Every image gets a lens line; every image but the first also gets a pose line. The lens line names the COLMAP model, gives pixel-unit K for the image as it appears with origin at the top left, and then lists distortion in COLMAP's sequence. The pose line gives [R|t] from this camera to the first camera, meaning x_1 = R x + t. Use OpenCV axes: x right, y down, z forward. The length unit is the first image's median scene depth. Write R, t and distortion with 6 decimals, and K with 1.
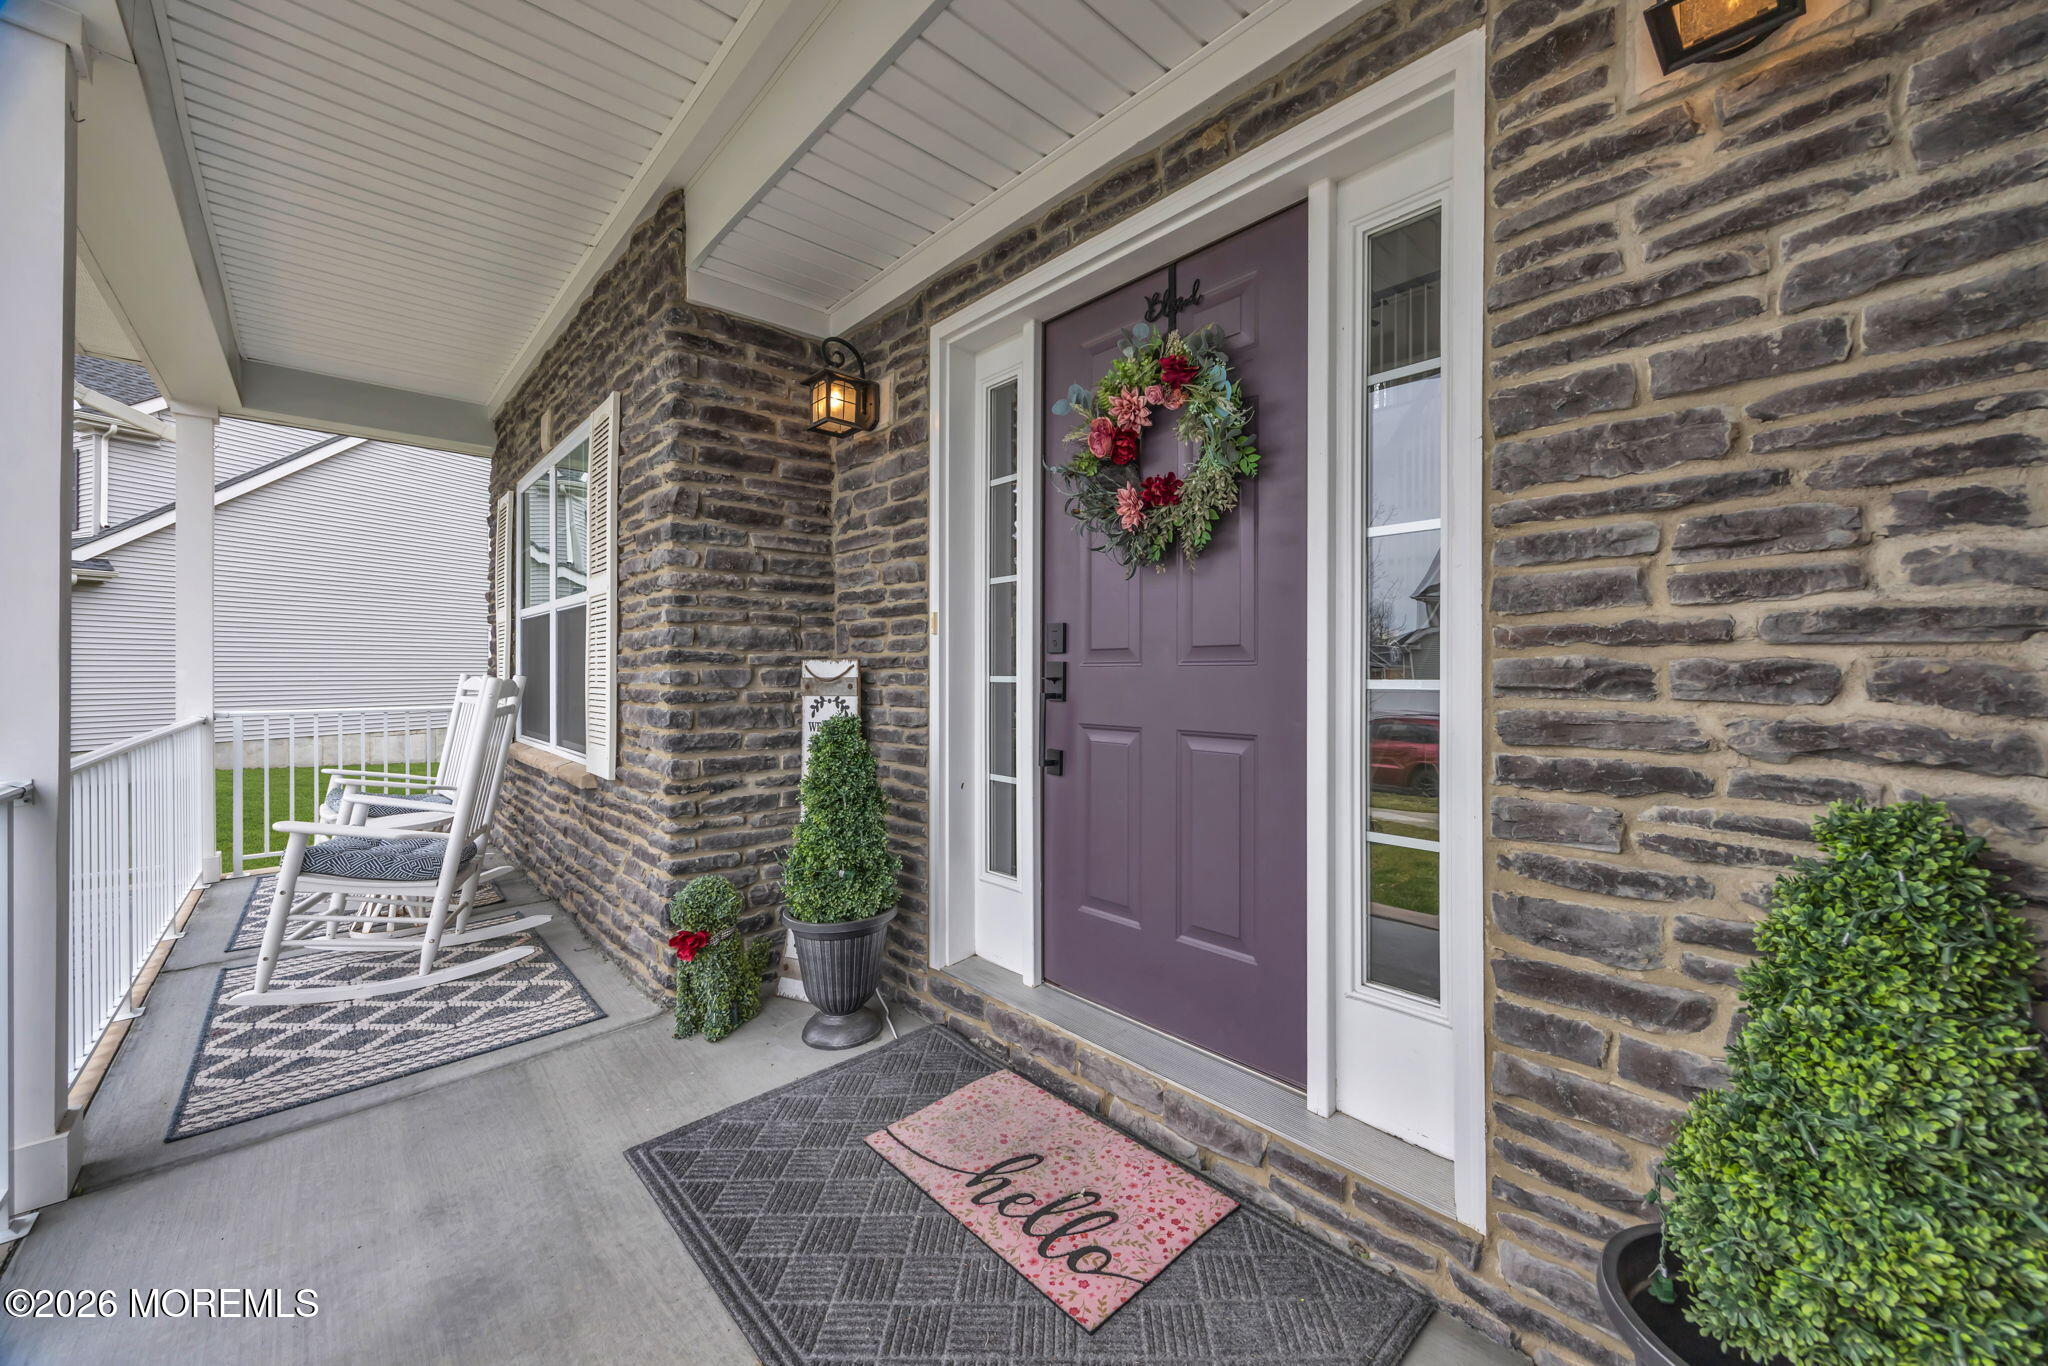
lens RADIAL K [[787.1, 0, 1024.3], [0, 787.1, 676.5], [0, 0, 1]] dist [0.000825, 0.000158]
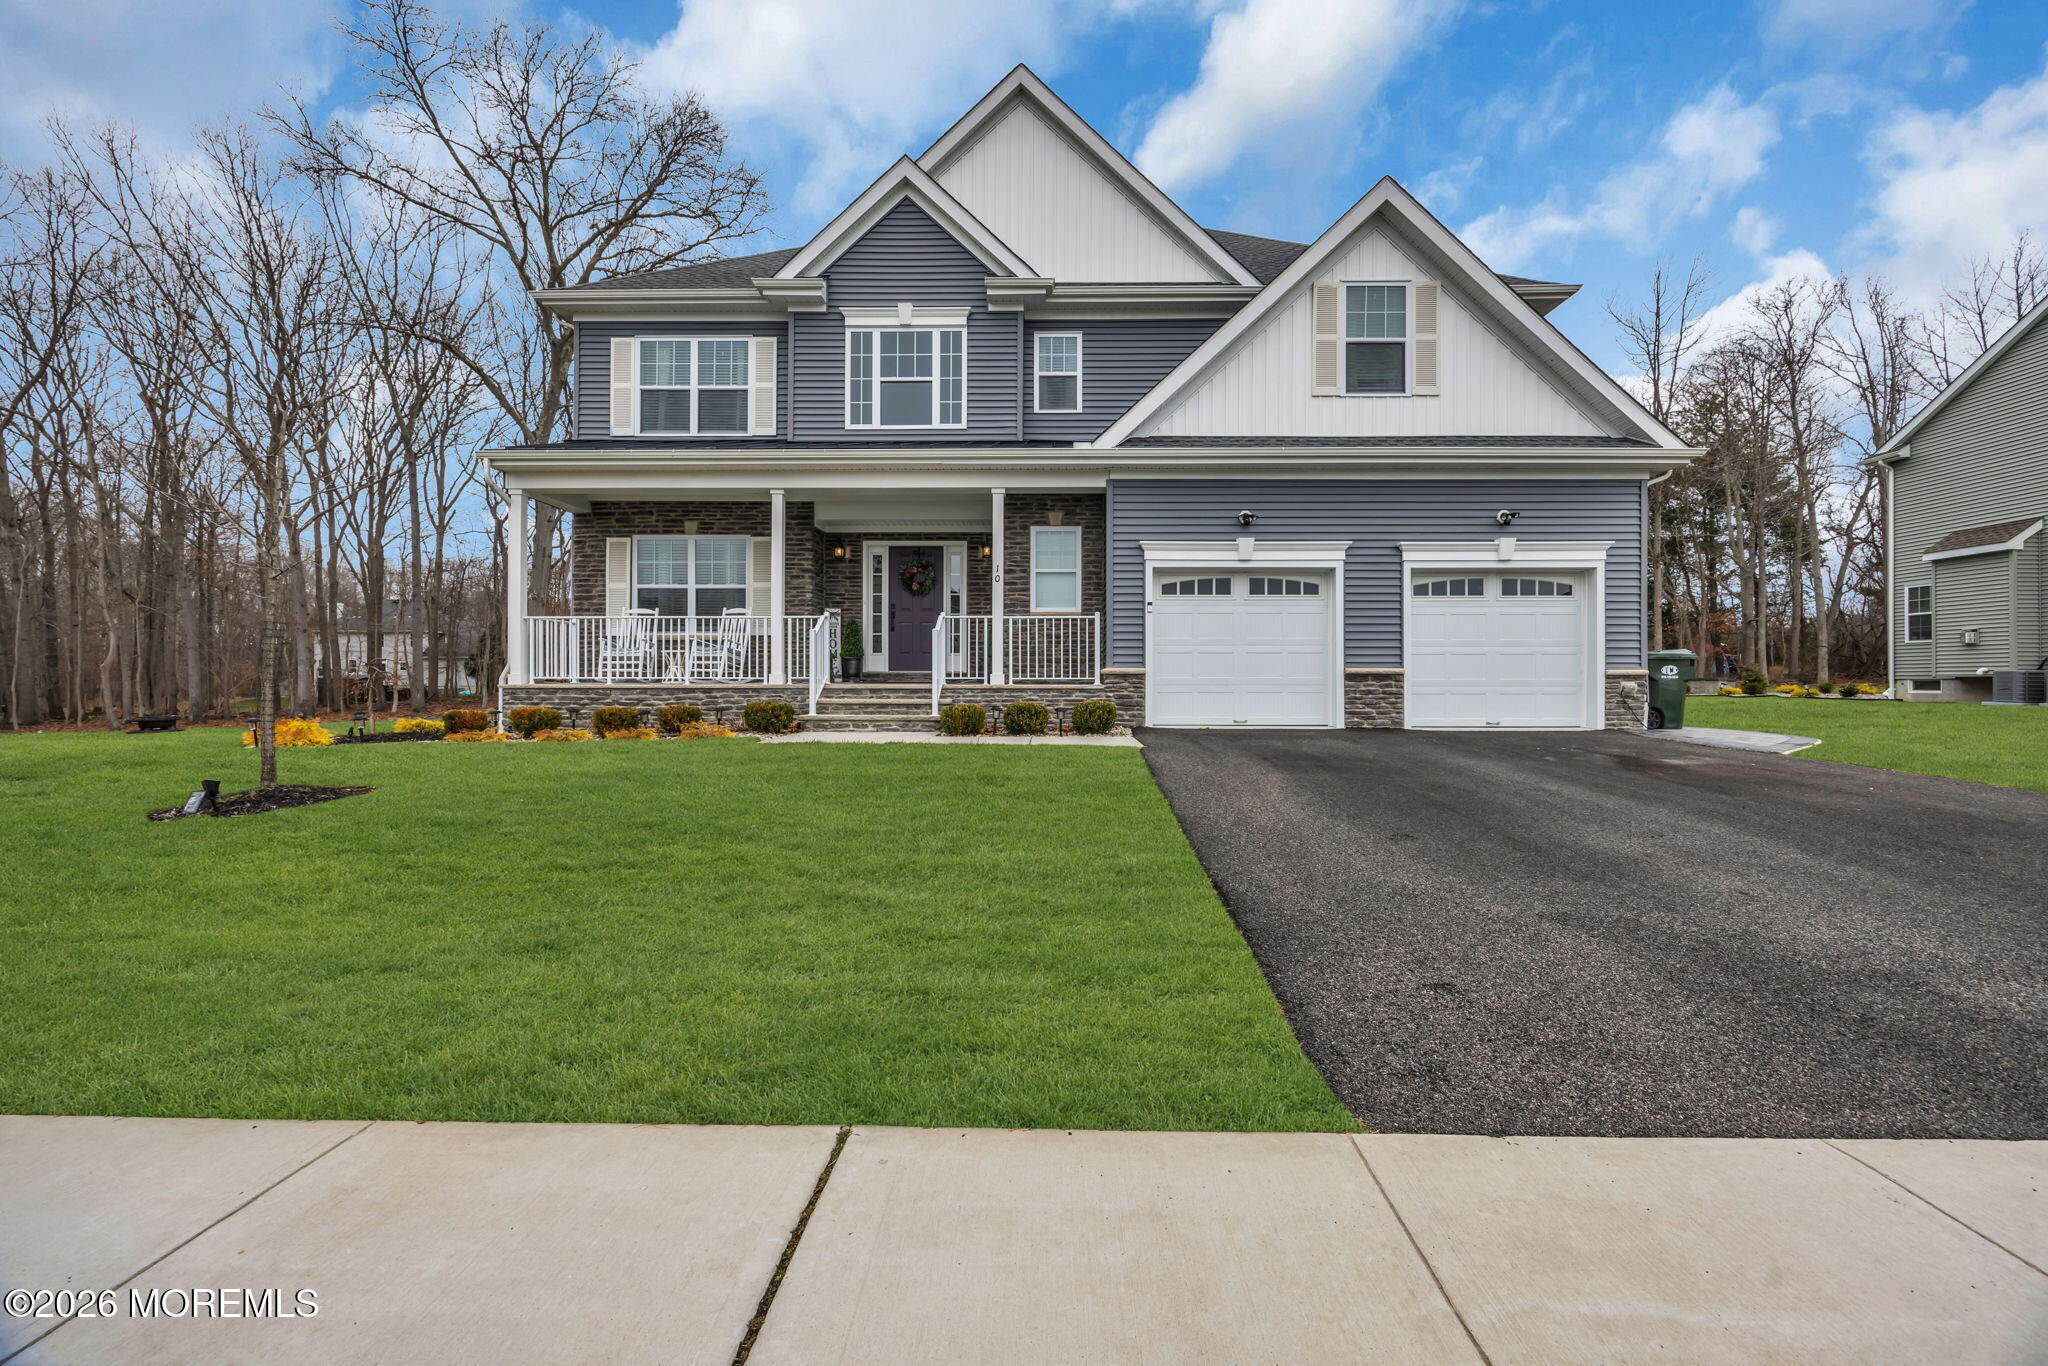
lens RADIAL K [[787.1, 0, 1027.4], [0, 787.1, 683.7], [0, 0, 1]] dist [0.000825, 0.000158]
pose [[0.683537, -0.001119, 0.729915, -3.078754], [0.005788, 0.999976, -0.003888, 0.478267], [-0.729893, 0.006882, 0.683527, -3.160055]]
